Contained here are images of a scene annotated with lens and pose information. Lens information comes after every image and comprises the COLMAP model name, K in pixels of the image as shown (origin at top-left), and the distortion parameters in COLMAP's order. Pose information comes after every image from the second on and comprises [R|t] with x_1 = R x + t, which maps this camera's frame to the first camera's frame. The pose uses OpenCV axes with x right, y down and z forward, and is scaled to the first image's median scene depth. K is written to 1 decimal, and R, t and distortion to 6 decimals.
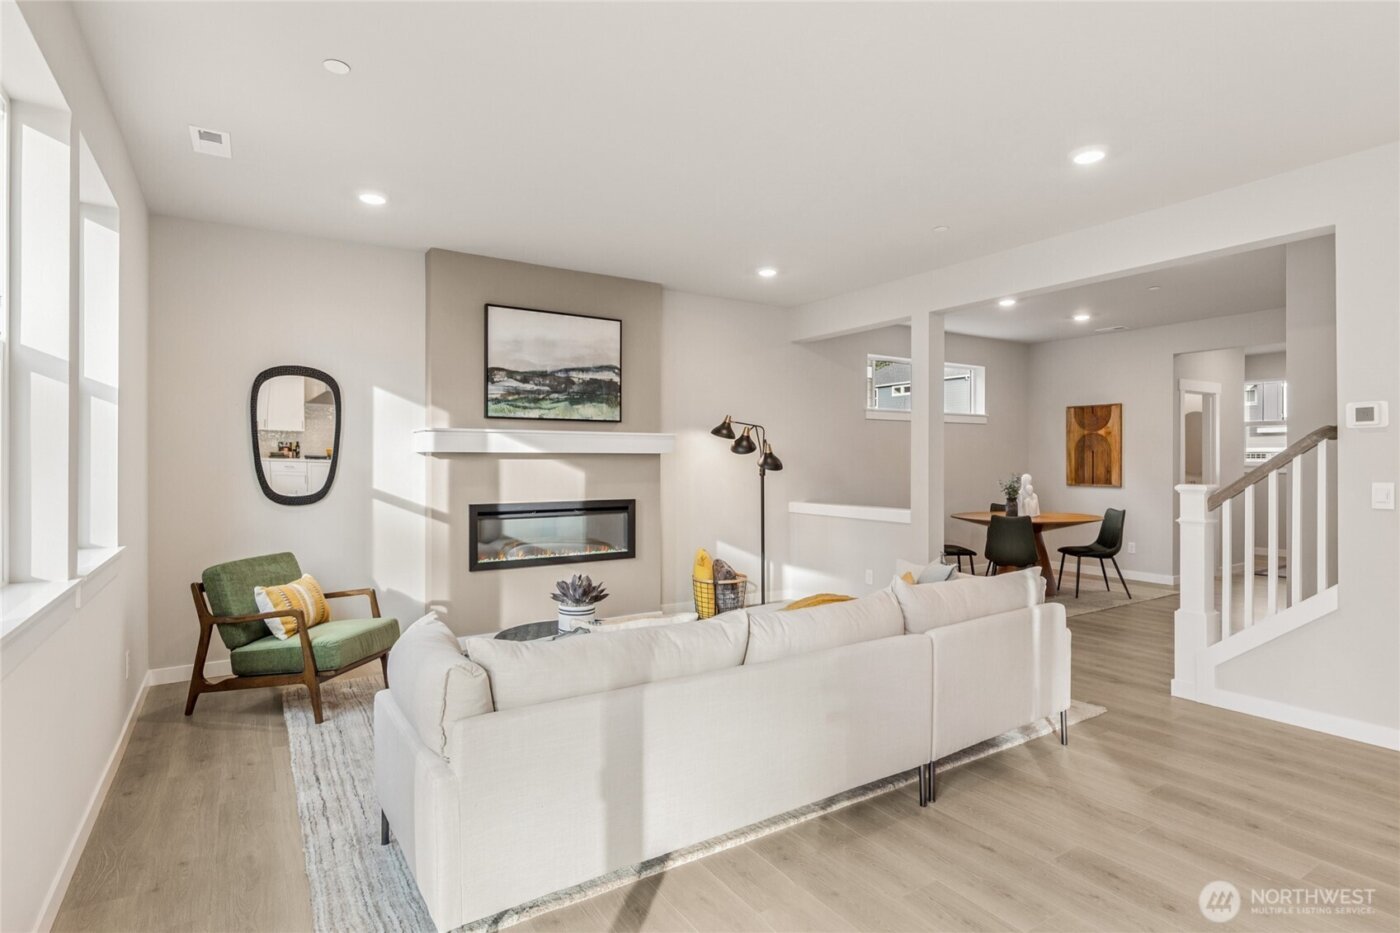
lens RADIAL K [[714.5, 0, 701.2], [0, 714.5, 466.7], [0, 0, 1]] dist [-0.004651, -0.000267]
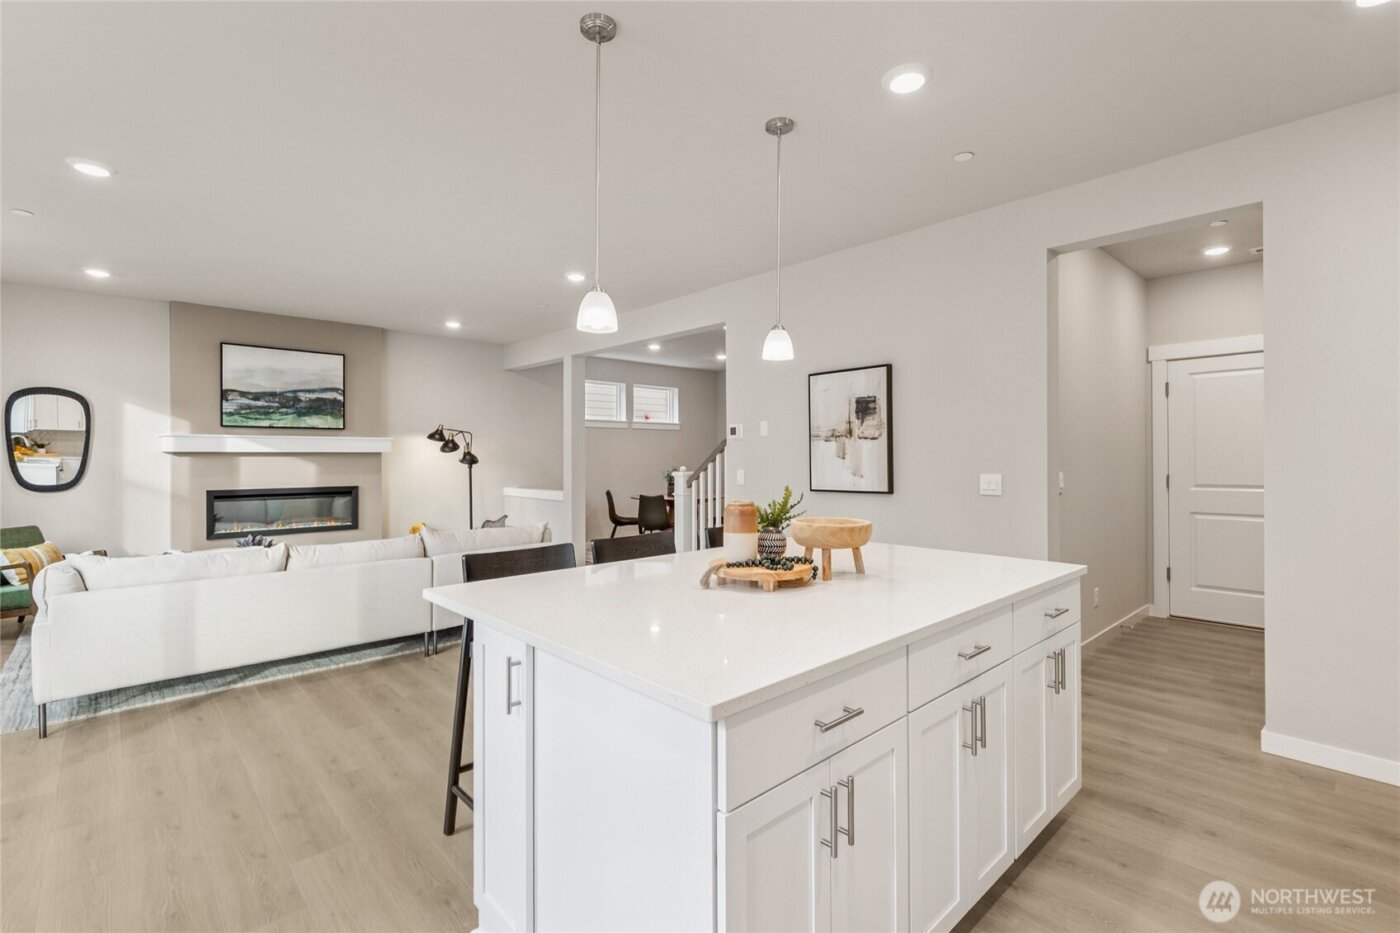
lens RADIAL K [[635.6, 0, 702.3], [0, 635.6, 460.4], [0, 0, 1]] dist [0.002316, -0.000038]
pose [[0.983310, -0.002449, 0.181923, 0.356178], [0.002826, 0.999994, -0.001810, 0.001057], [-0.181918, 0.002294, 0.983311, -0.334591]]
